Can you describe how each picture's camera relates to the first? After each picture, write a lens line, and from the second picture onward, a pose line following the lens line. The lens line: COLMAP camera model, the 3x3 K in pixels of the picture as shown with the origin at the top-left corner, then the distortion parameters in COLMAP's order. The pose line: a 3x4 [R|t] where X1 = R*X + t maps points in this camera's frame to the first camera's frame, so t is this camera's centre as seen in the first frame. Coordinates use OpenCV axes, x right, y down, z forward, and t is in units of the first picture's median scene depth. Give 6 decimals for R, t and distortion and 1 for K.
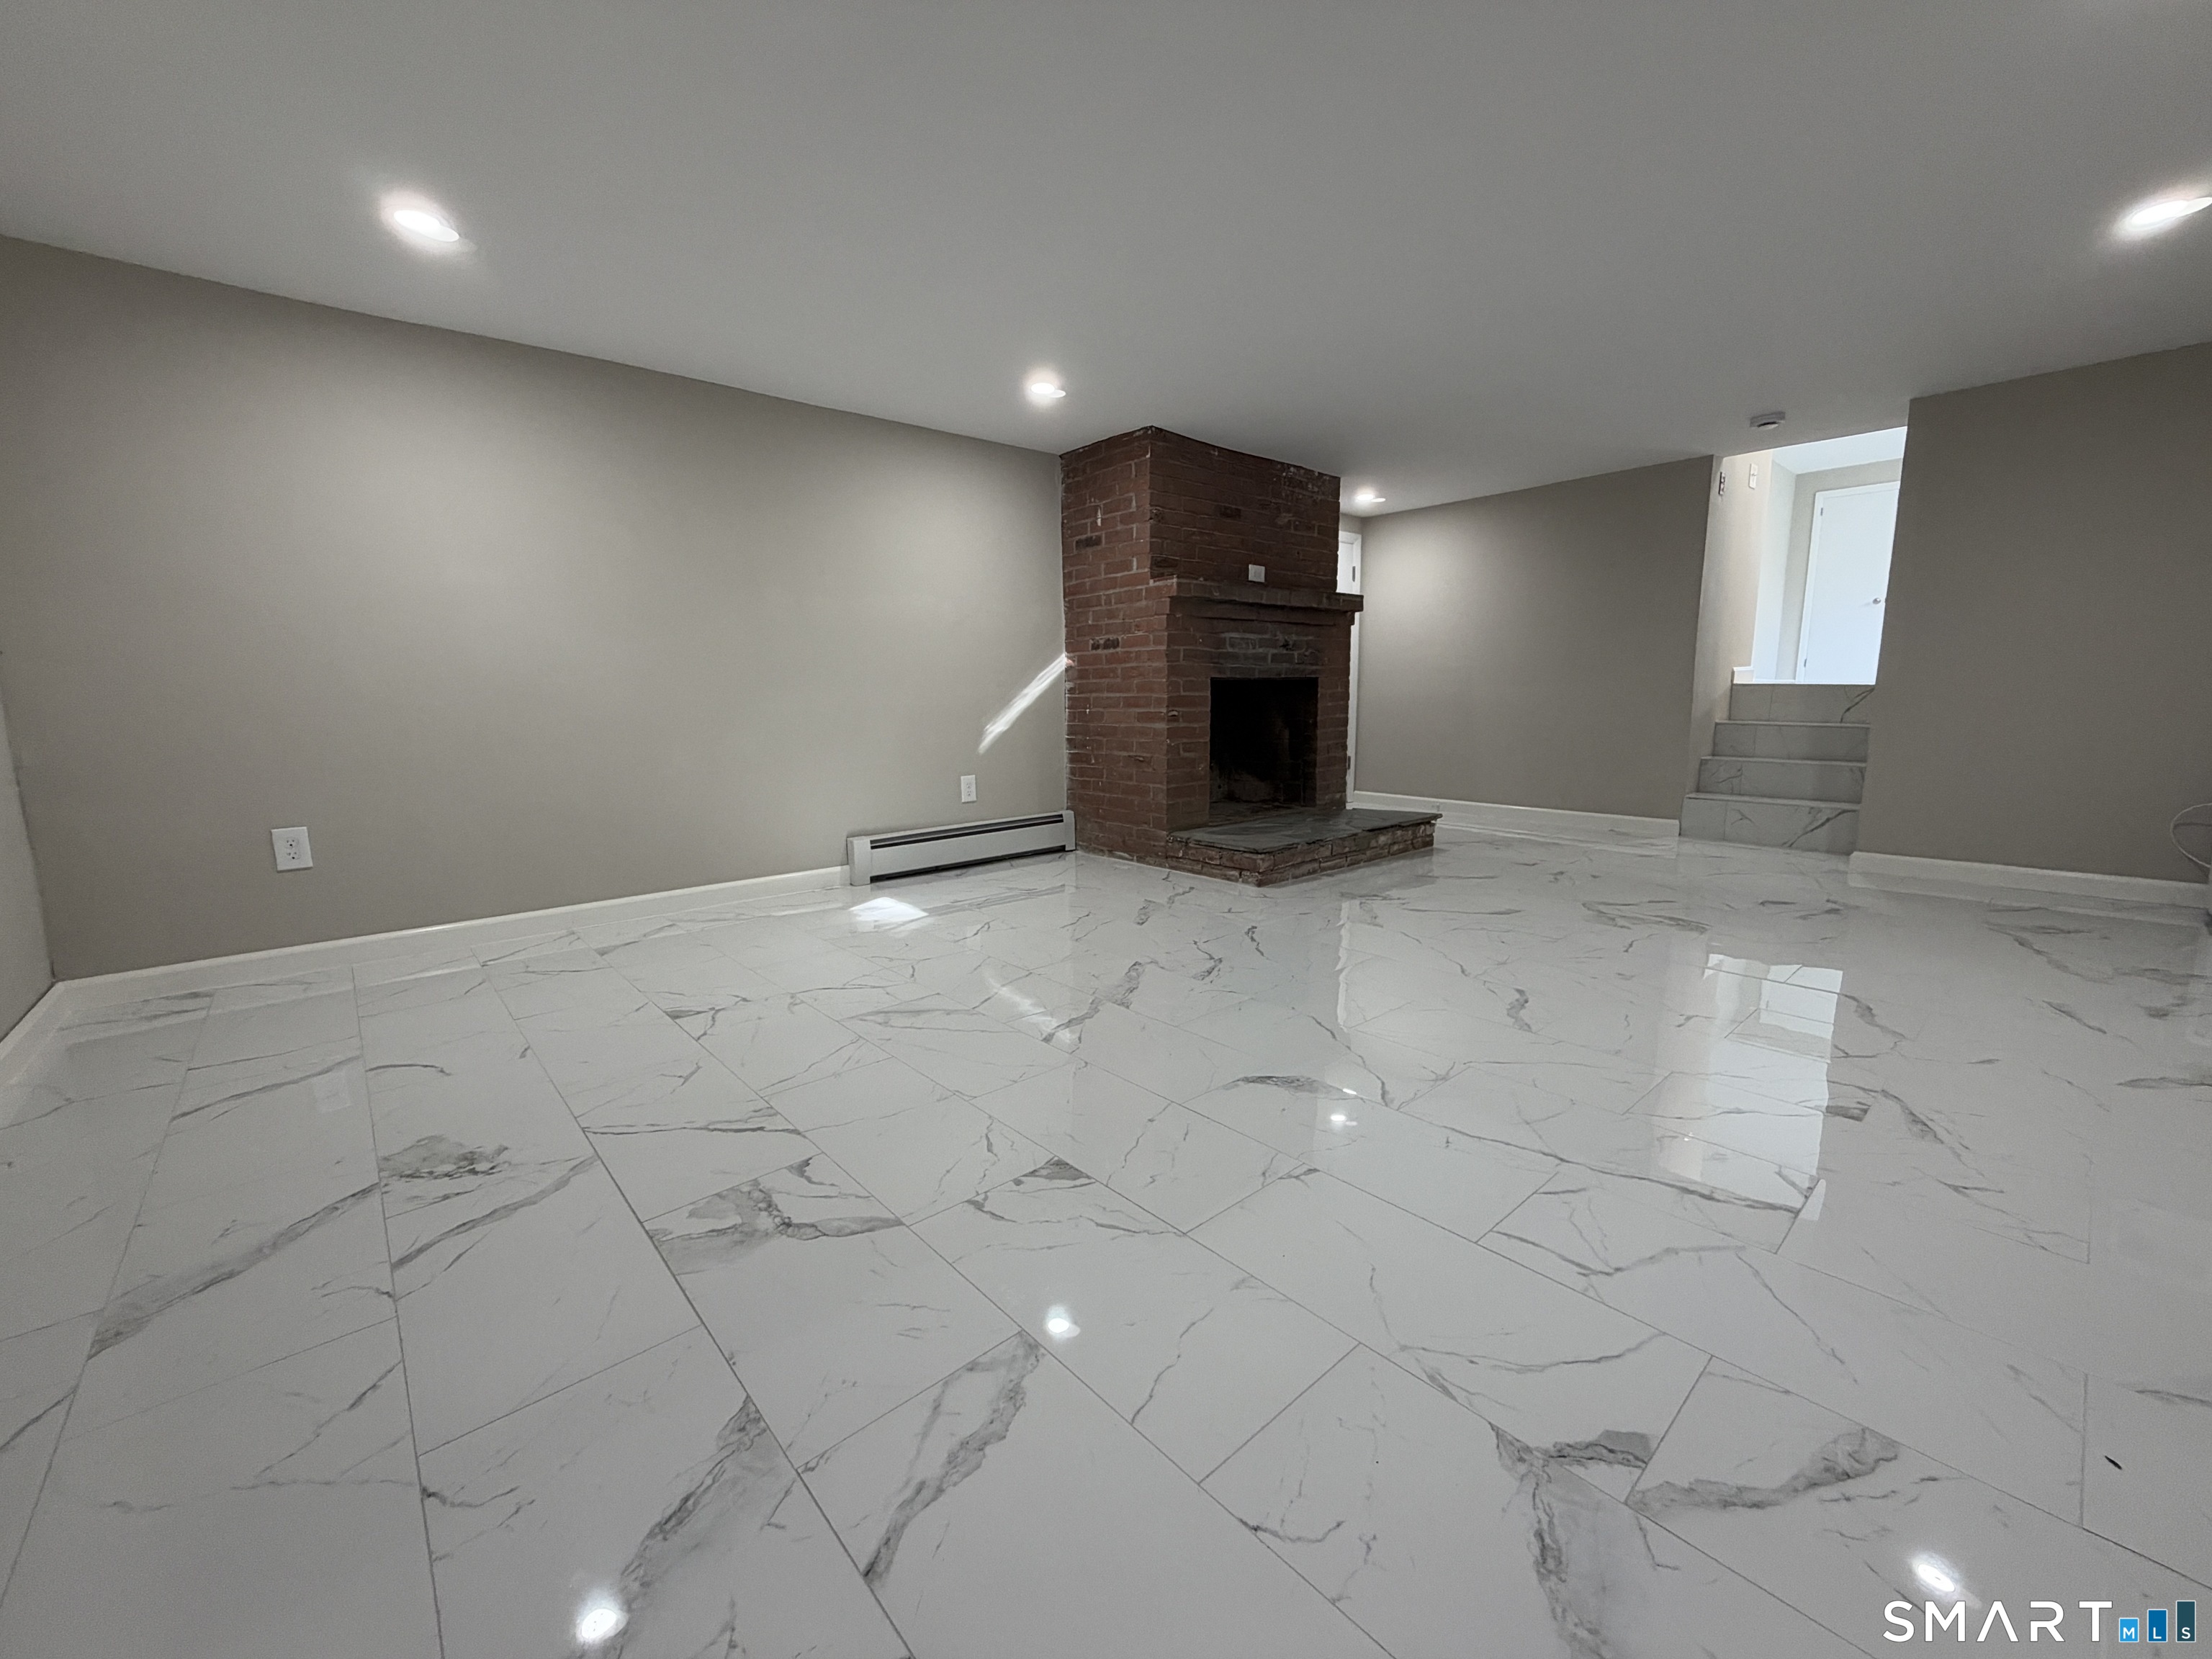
lens RADIAL K [[879.3, 0, 1097.7], [0, 879.3, 827.5], [0, 0, 1]] dist [0.000393, -0.000967]
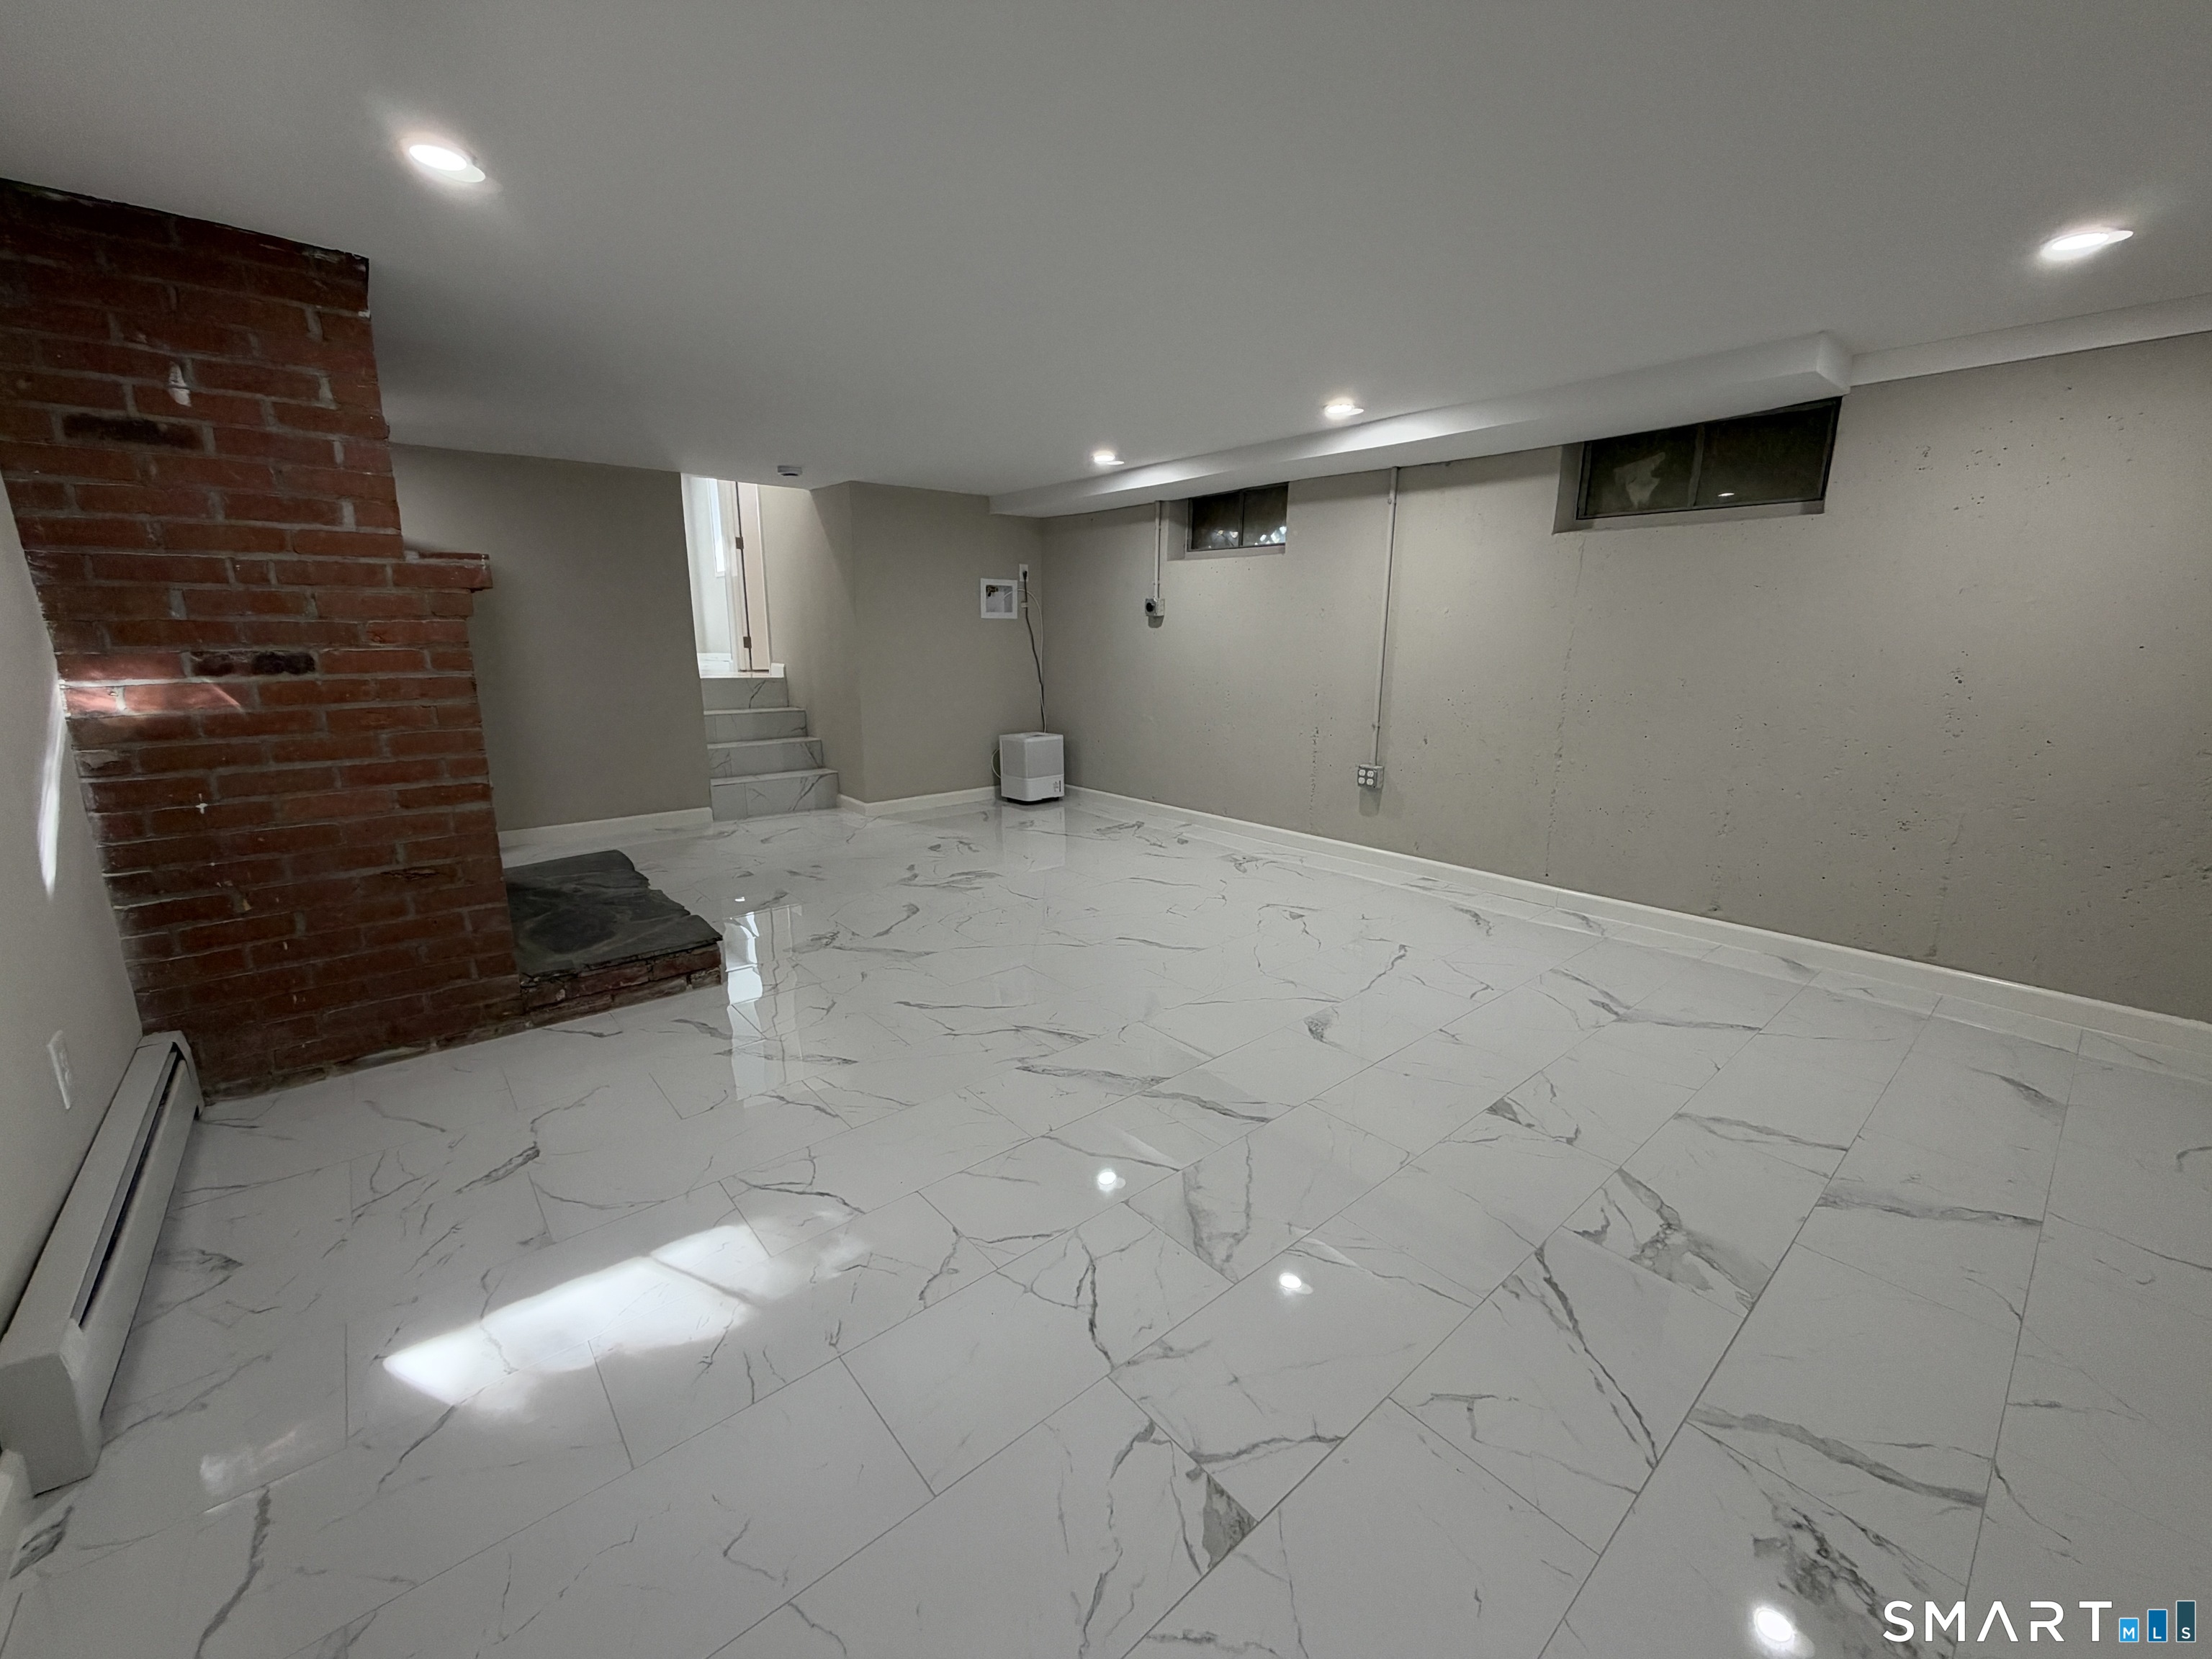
lens RADIAL K [[879.3, 0, 1100.3], [0, 879.3, 831.4], [0, 0, 1]] dist [0.000393, -0.000967]
pose [[0.018790, -0.208969, 0.977742, -0.477708], [0.149067, 0.967570, 0.203930, -0.150827], [-0.988649, 0.141917, 0.049331, 0.537947]]
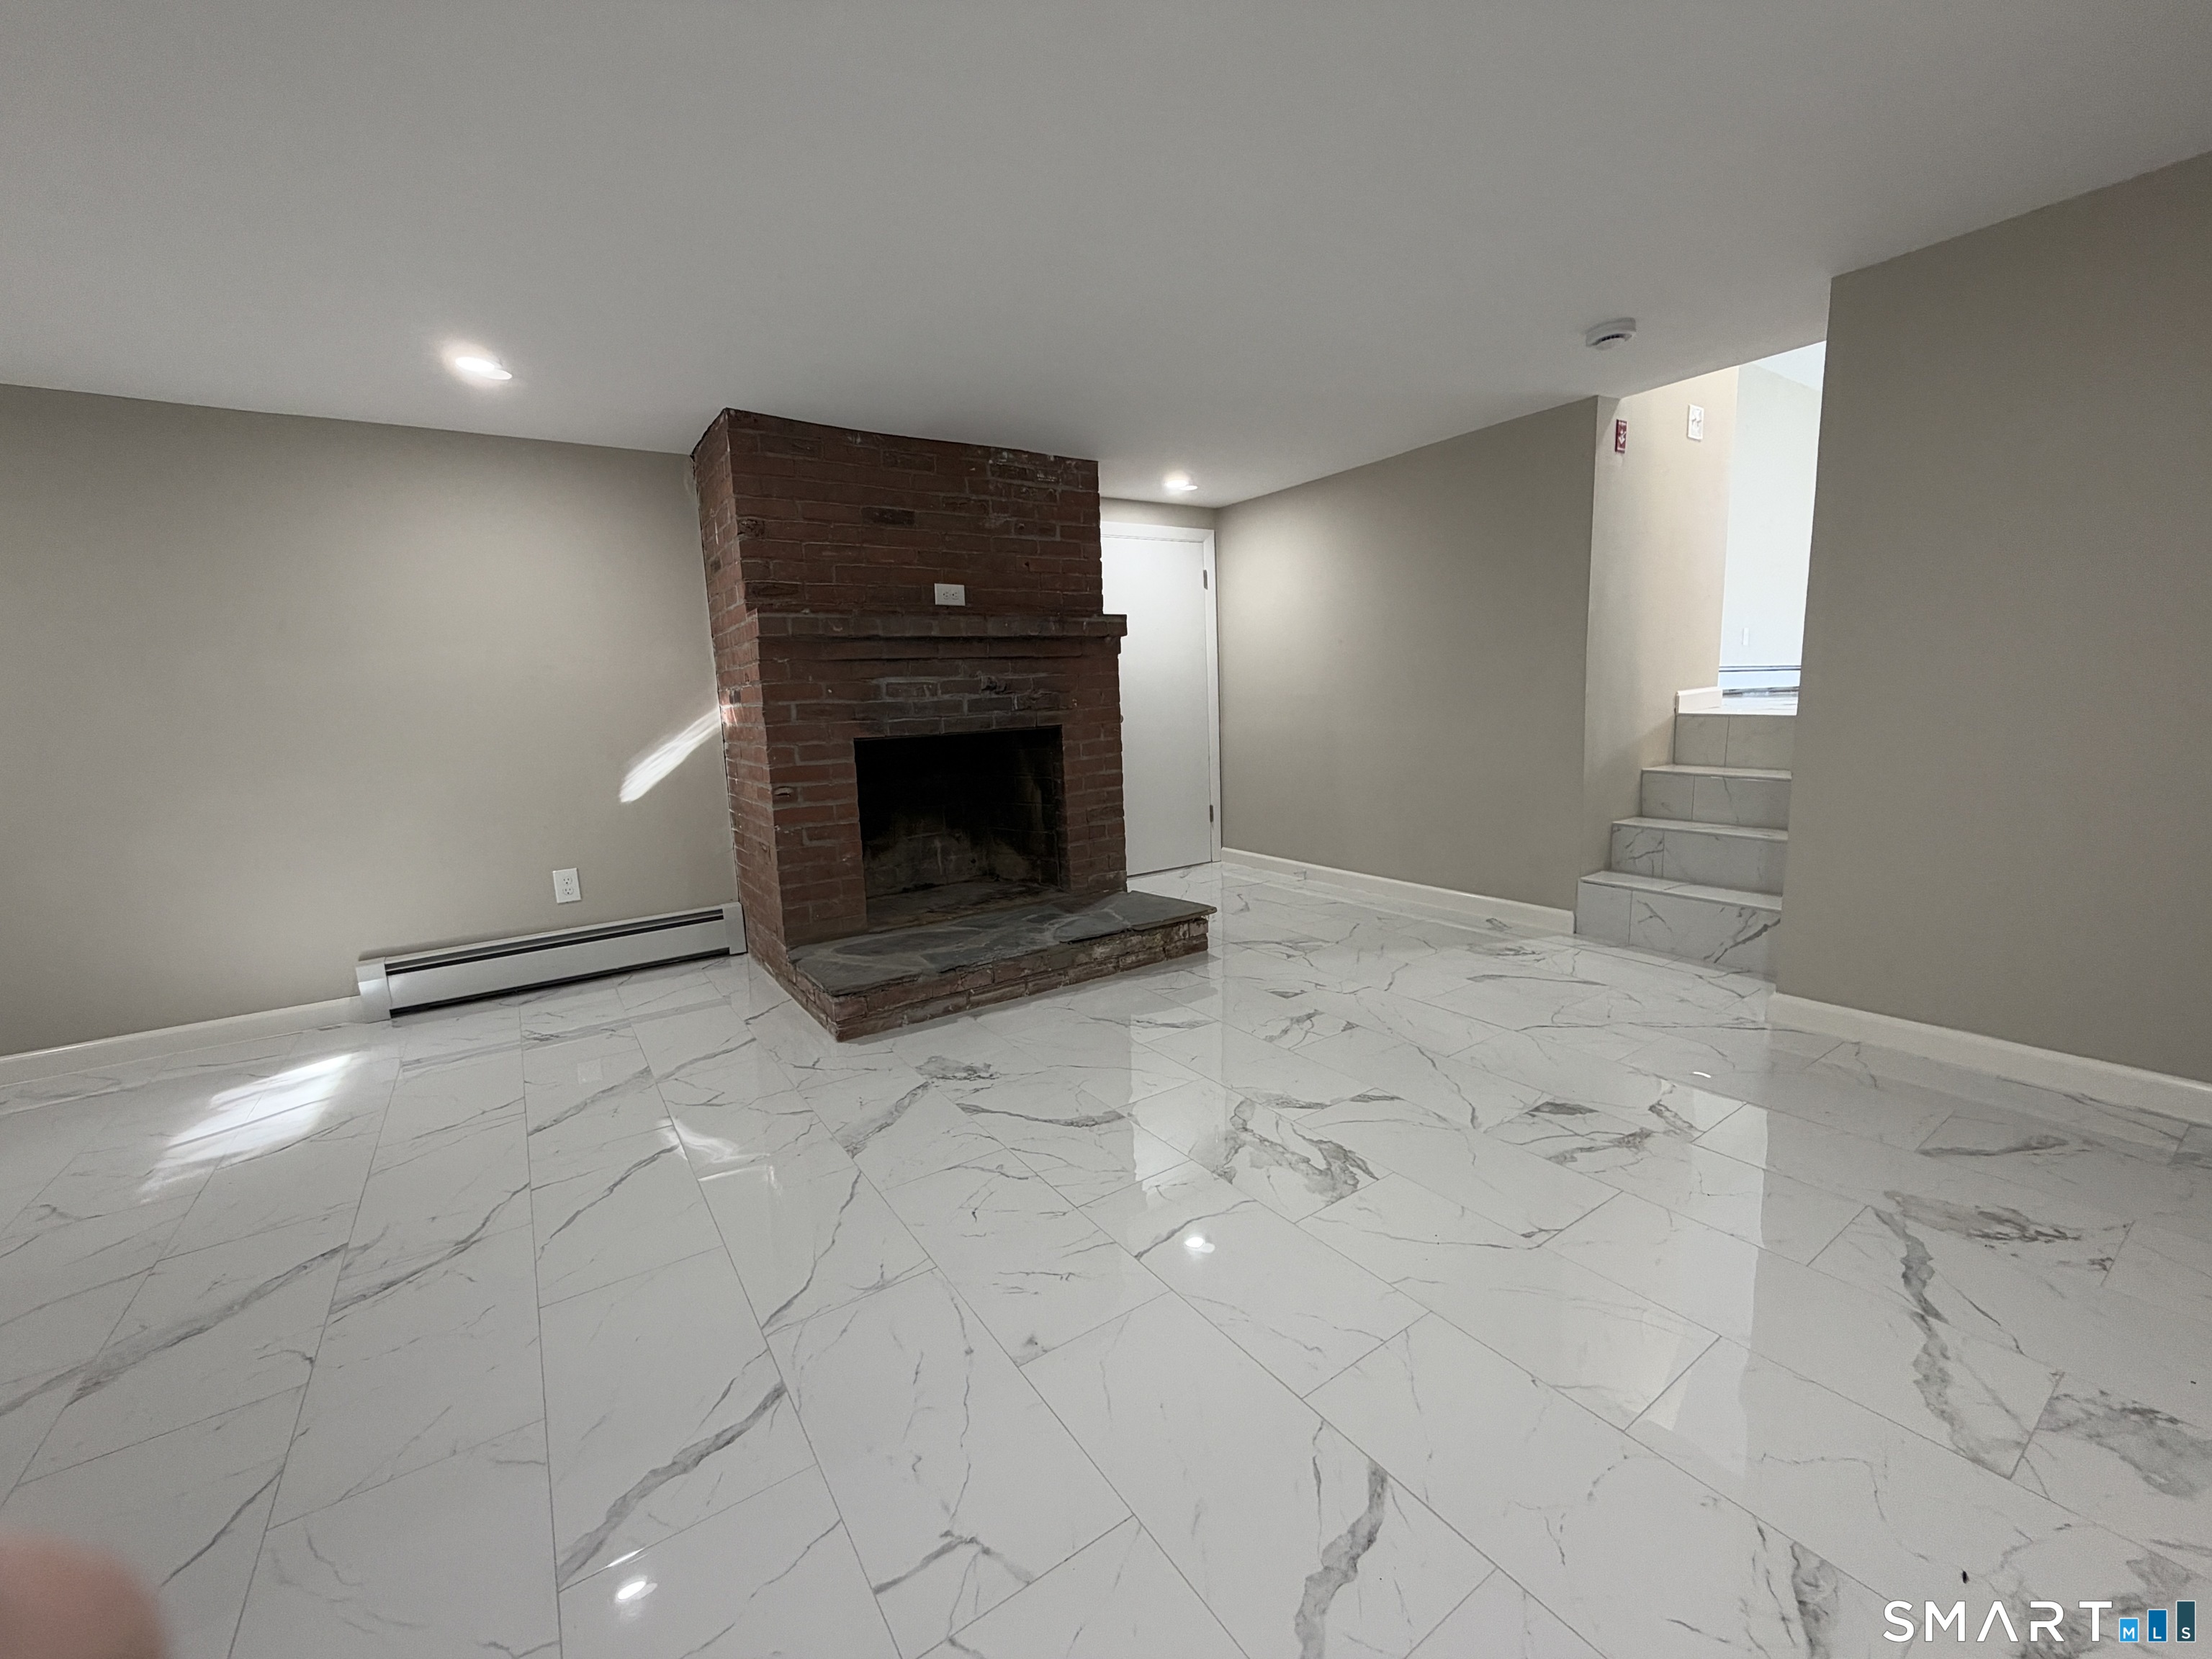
lens RADIAL K [[879.3, 0, 1098.3], [0, 879.3, 826.0], [0, 0, 1]] dist [0.000393, -0.000967]
pose [[0.991447, -0.008512, -0.130231, 0.429523], [0.008547, 0.999963, -0.000294, -0.093414], [0.130228, -0.000821, 0.991484, 0.279484]]
